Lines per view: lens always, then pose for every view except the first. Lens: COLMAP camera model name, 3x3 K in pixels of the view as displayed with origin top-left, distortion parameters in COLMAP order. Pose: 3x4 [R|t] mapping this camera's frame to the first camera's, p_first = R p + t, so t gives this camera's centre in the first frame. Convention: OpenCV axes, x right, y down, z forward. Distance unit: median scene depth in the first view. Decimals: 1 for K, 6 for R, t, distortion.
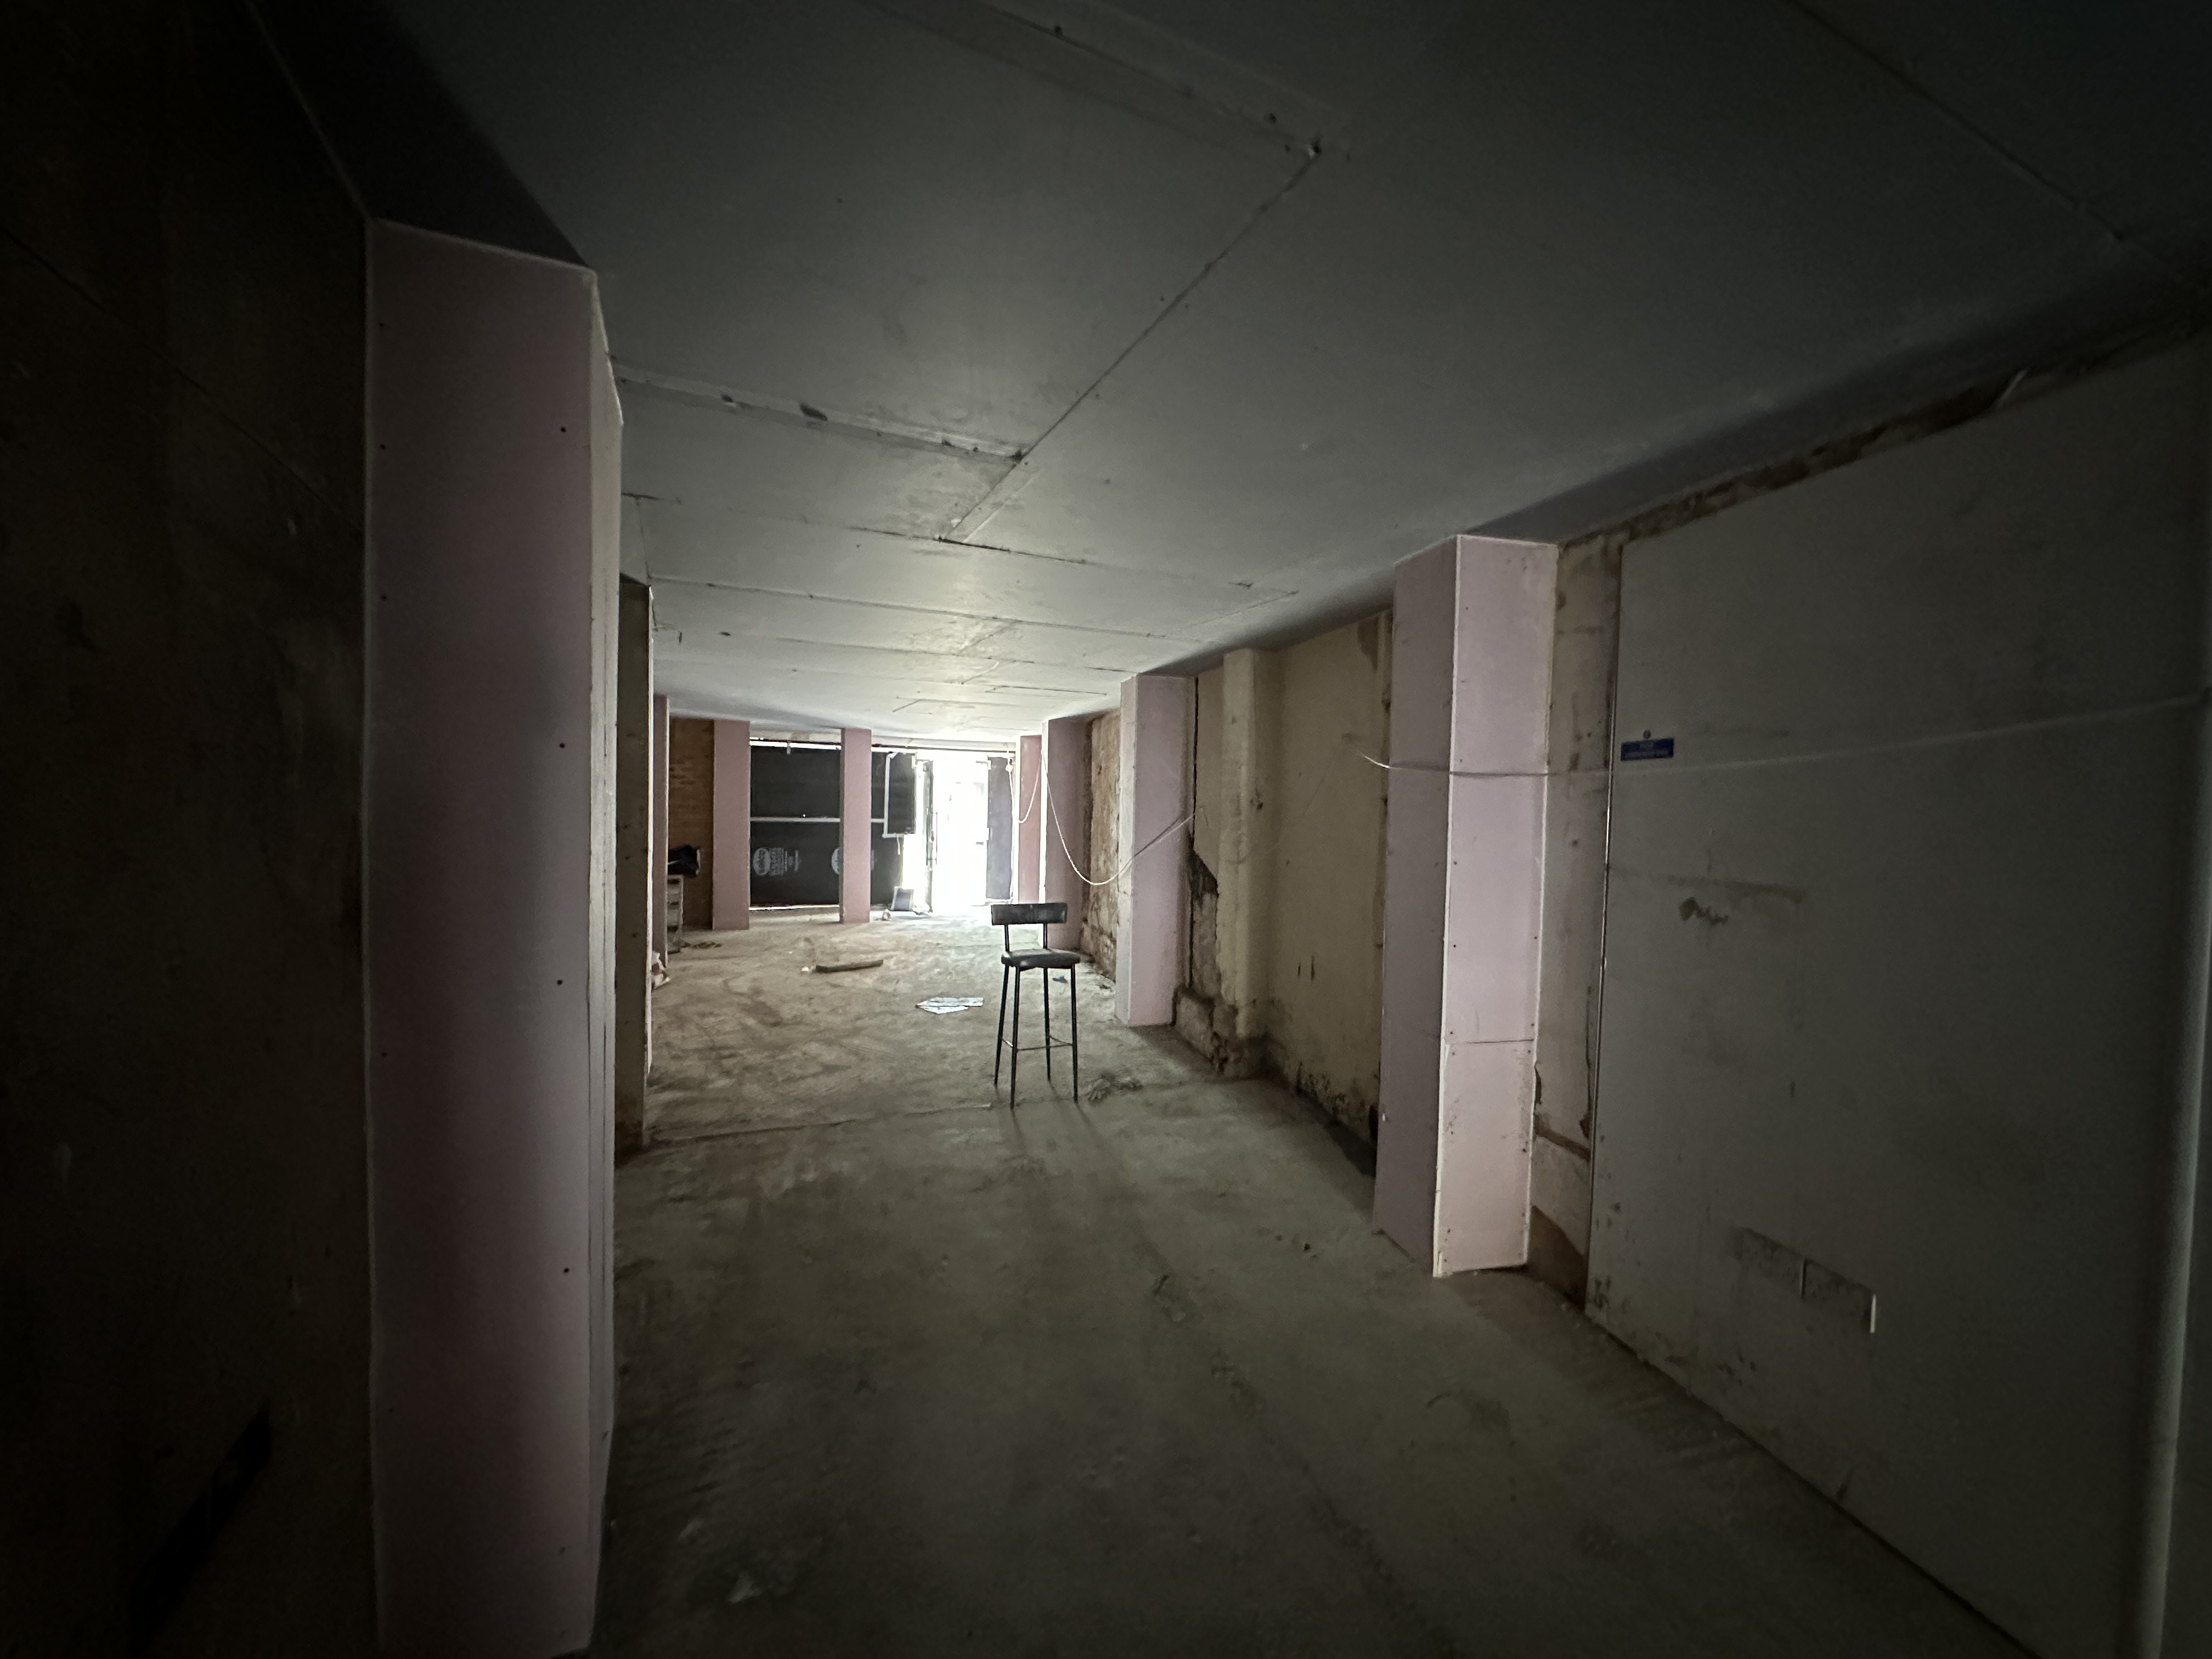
lens RADIAL K [[883.8, 0, 1113.7], [0, 883.8, 831.2], [0, 0, 1]] dist [-0.005932, 0.000160]
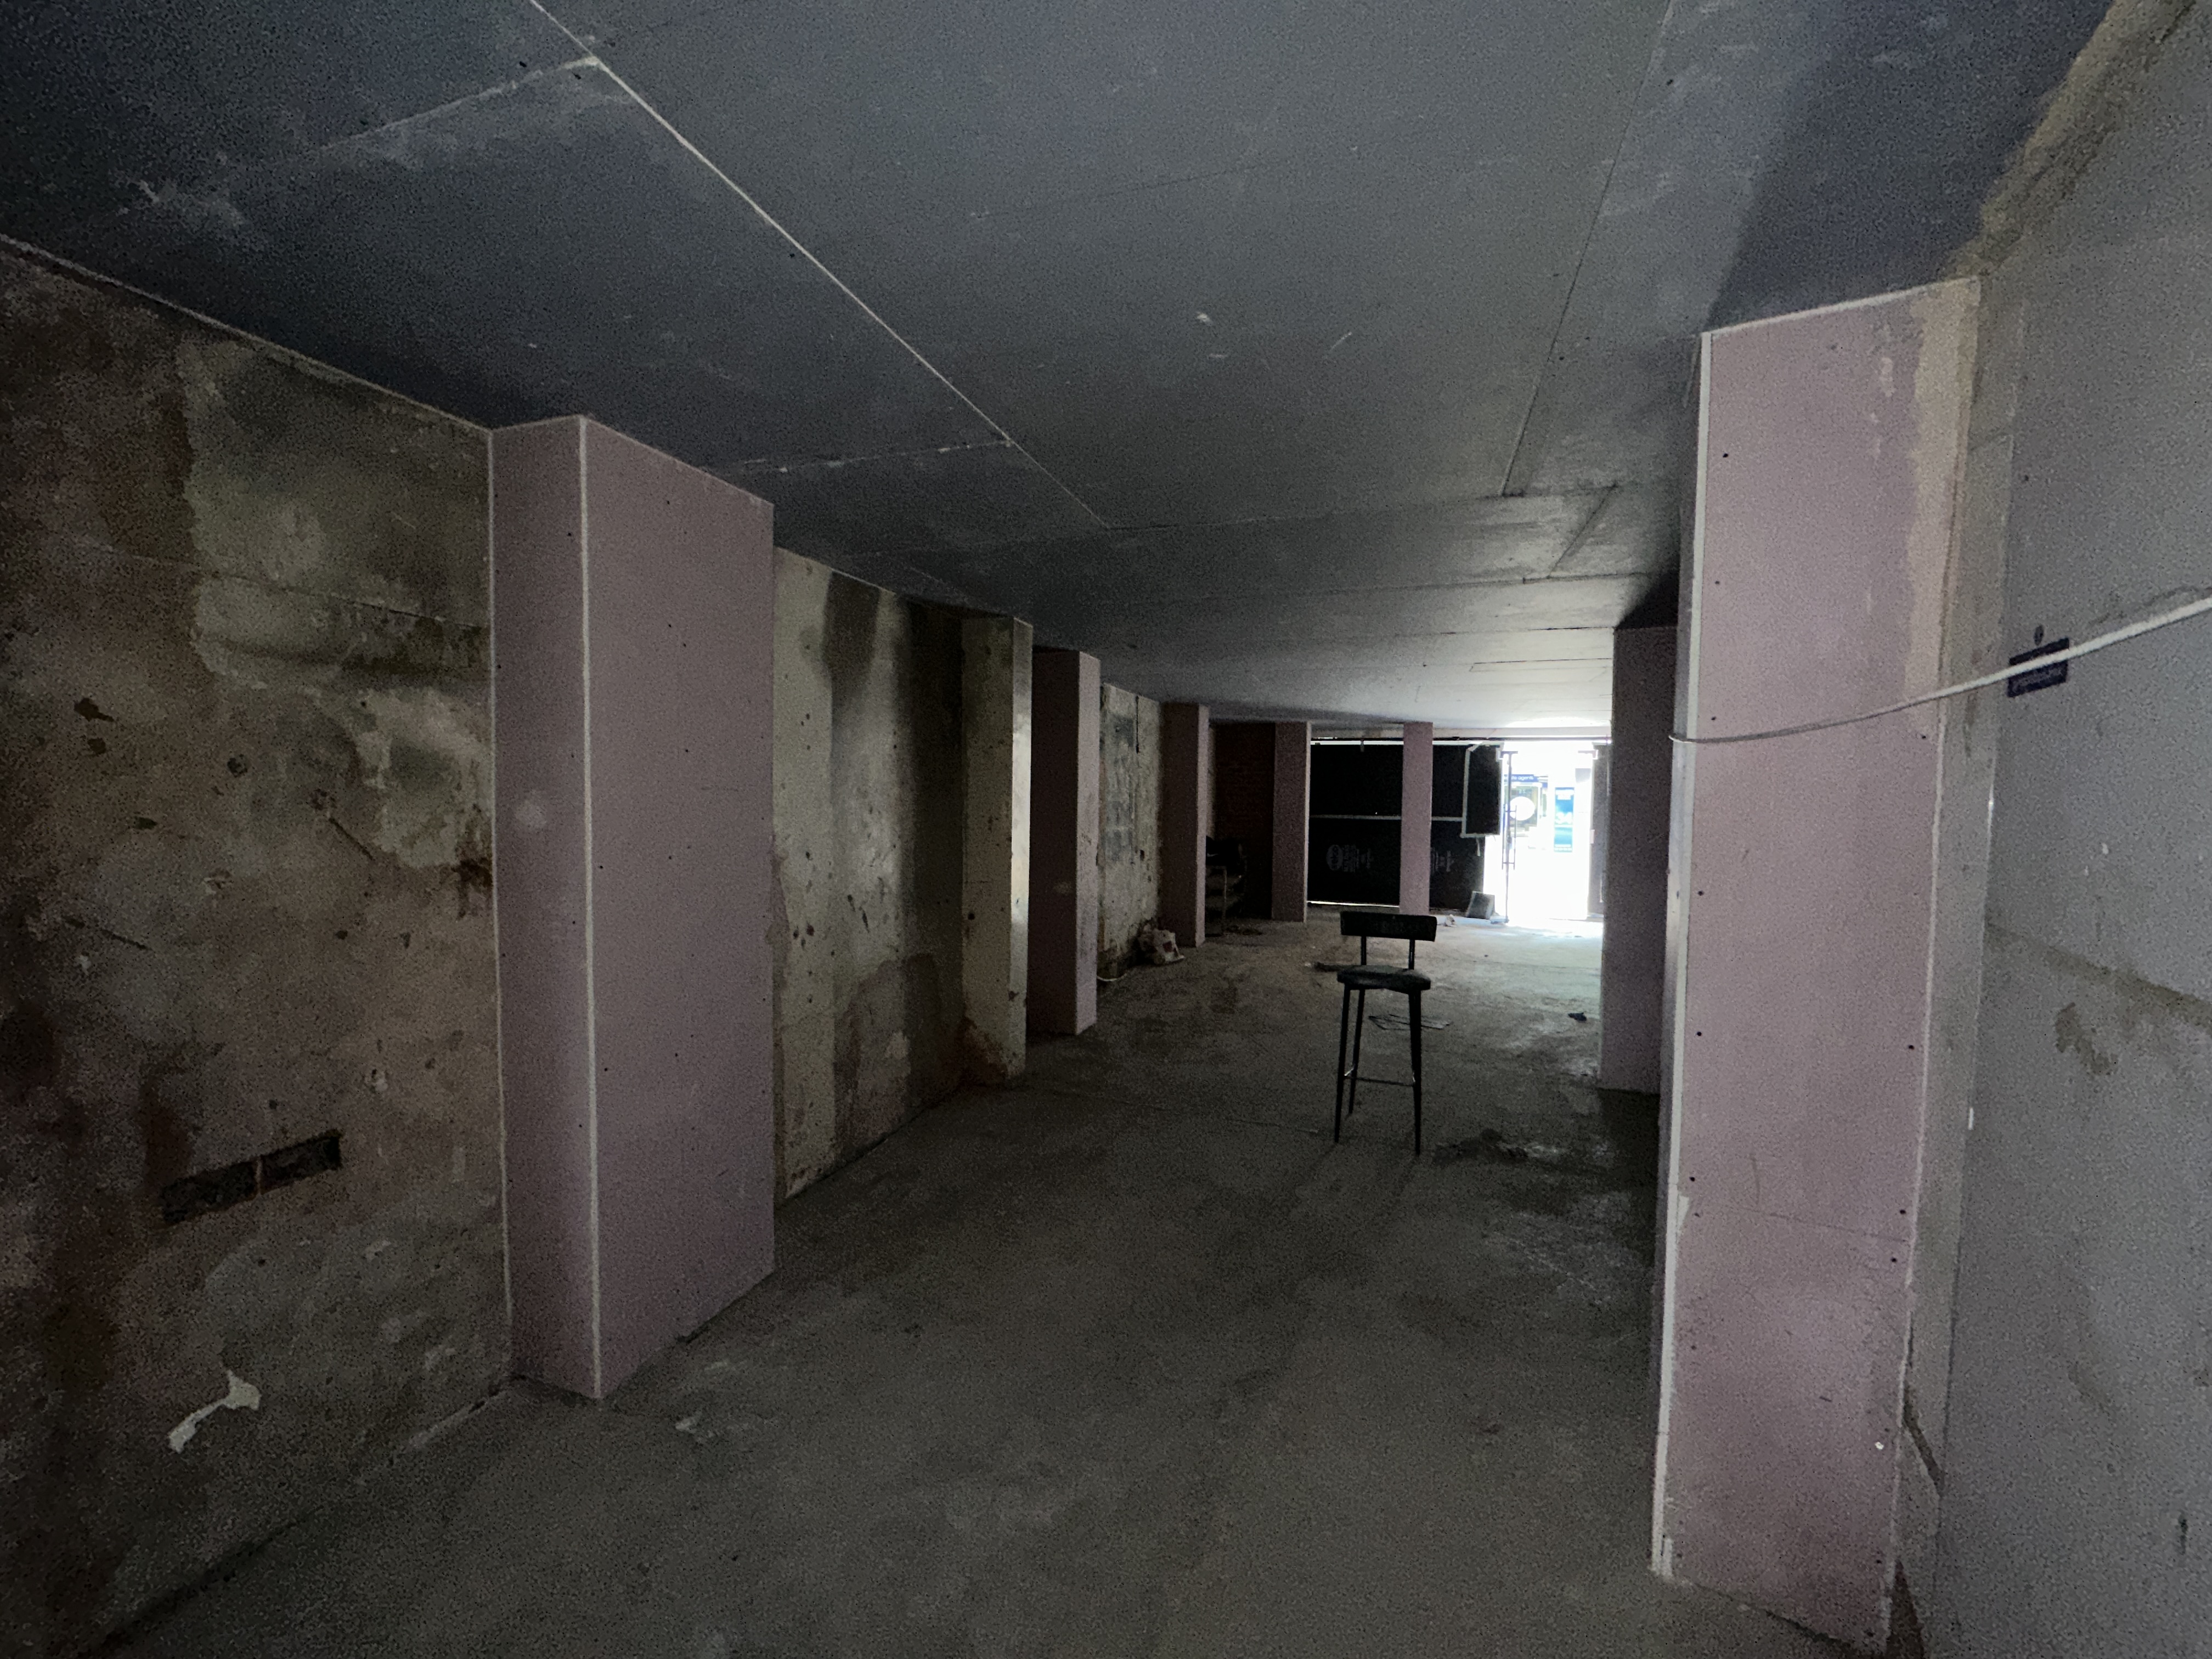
lens RADIAL K [[883.8, 0, 1105.4], [0, 883.8, 832.0], [0, 0, 1]] dist [-0.005932, 0.000160]
pose [[0.712027, 0.018670, -0.701903, 0.140384], [-0.017111, 0.999811, 0.009236, -0.000663], [0.701943, 0.005434, 0.712212, 0.083703]]
